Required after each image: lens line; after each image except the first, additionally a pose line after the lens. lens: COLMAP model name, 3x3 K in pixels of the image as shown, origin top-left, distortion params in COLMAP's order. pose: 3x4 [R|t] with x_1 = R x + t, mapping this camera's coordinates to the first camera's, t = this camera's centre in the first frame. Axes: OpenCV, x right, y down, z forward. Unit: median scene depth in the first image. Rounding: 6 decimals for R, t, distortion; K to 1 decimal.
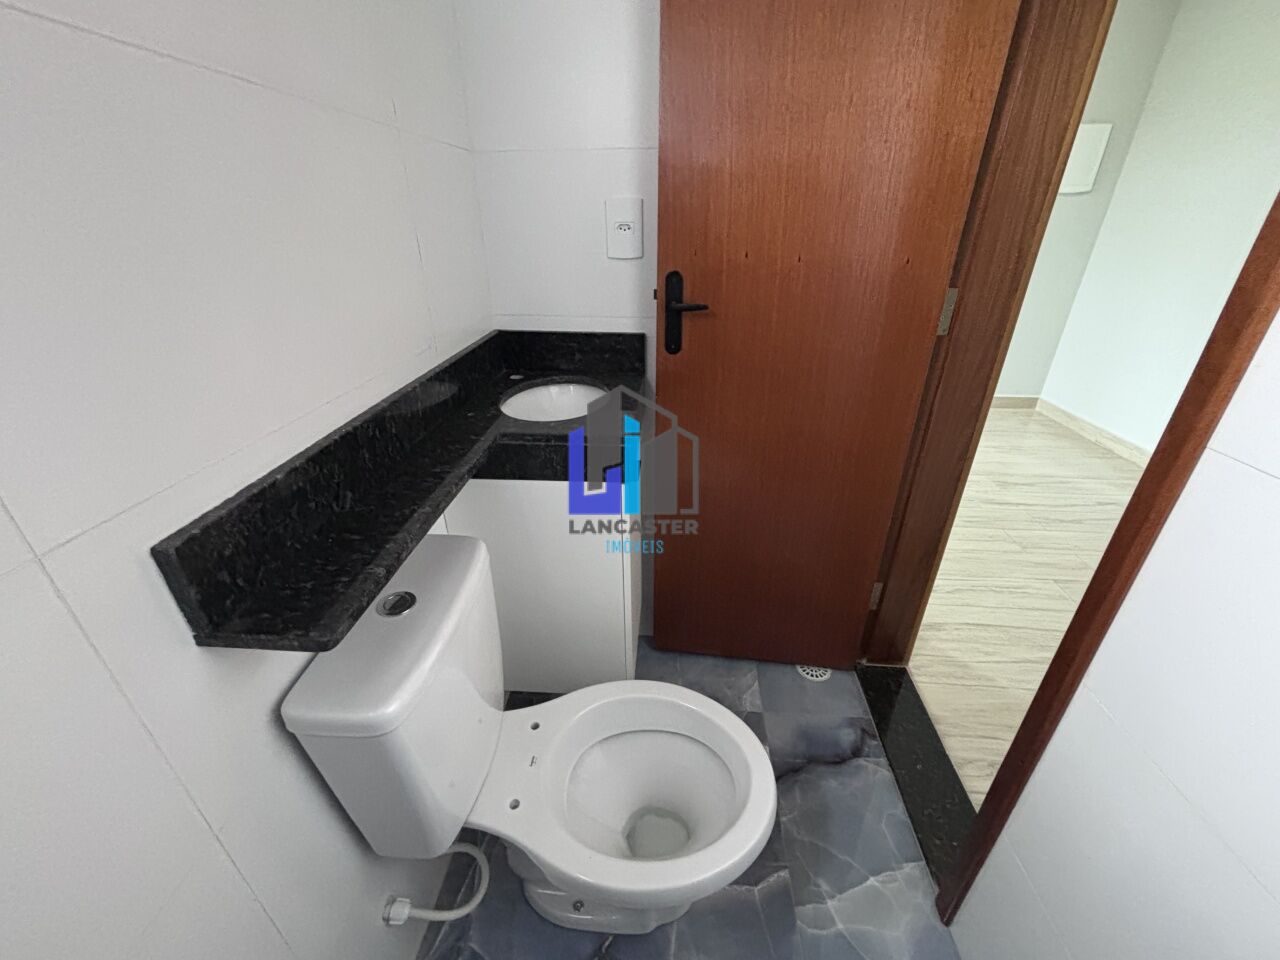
lens RADIAL K [[514.1, 0, 638.7], [0, 514.1, 477.4], [0, 0, 1]] dist [-0.000608, 0.000237]
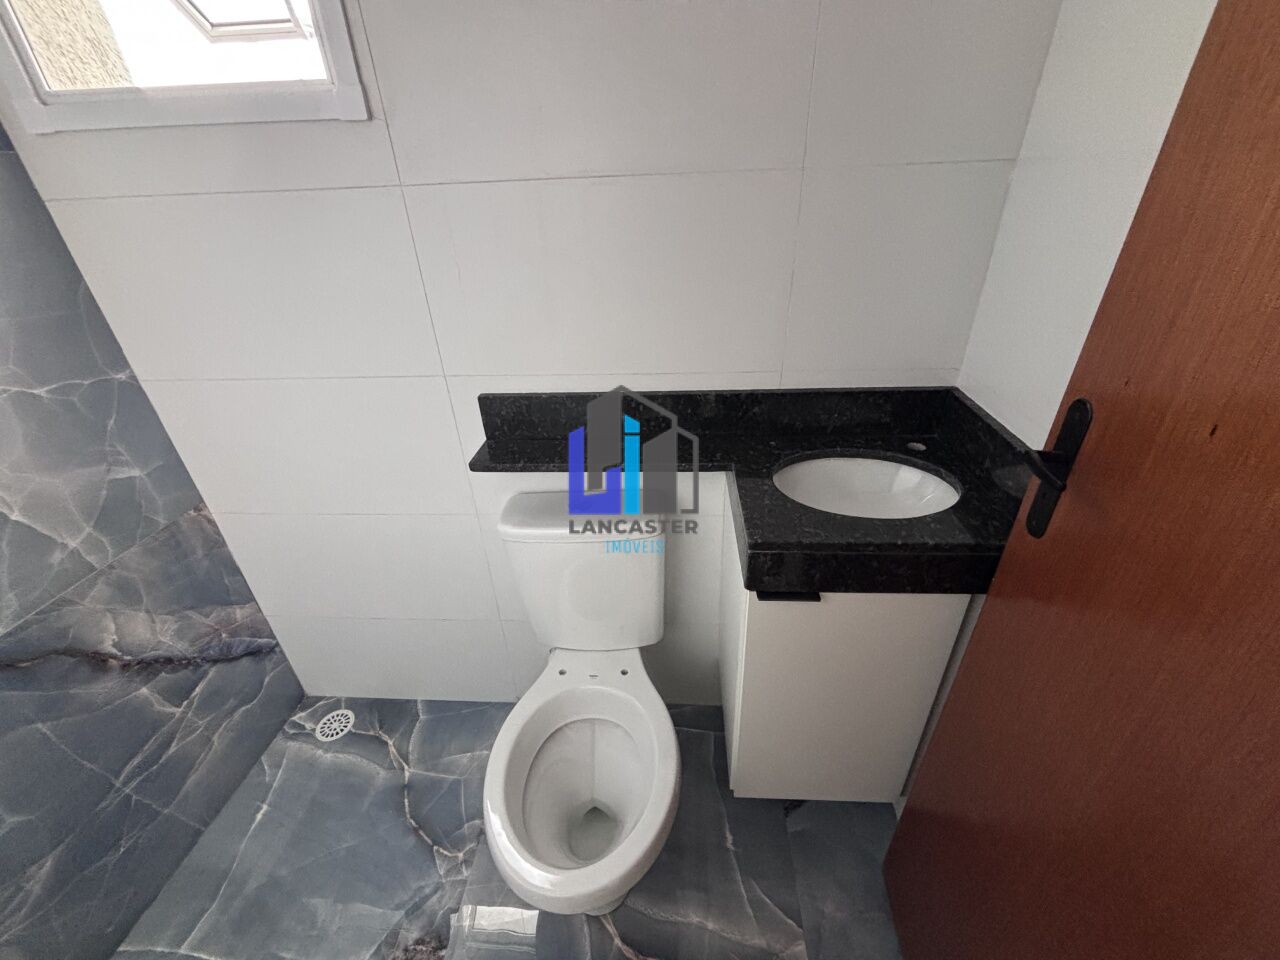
lens RADIAL K [[514.1, 0, 638.7], [0, 514.1, 477.4], [0, 0, 1]] dist [-0.000608, 0.000237]
pose [[0.023907, 0.500611, -0.865342, 0.522683], [-0.428456, 0.787195, 0.443565, -0.366145], [0.903246, 0.360156, 0.233310, 0.492792]]
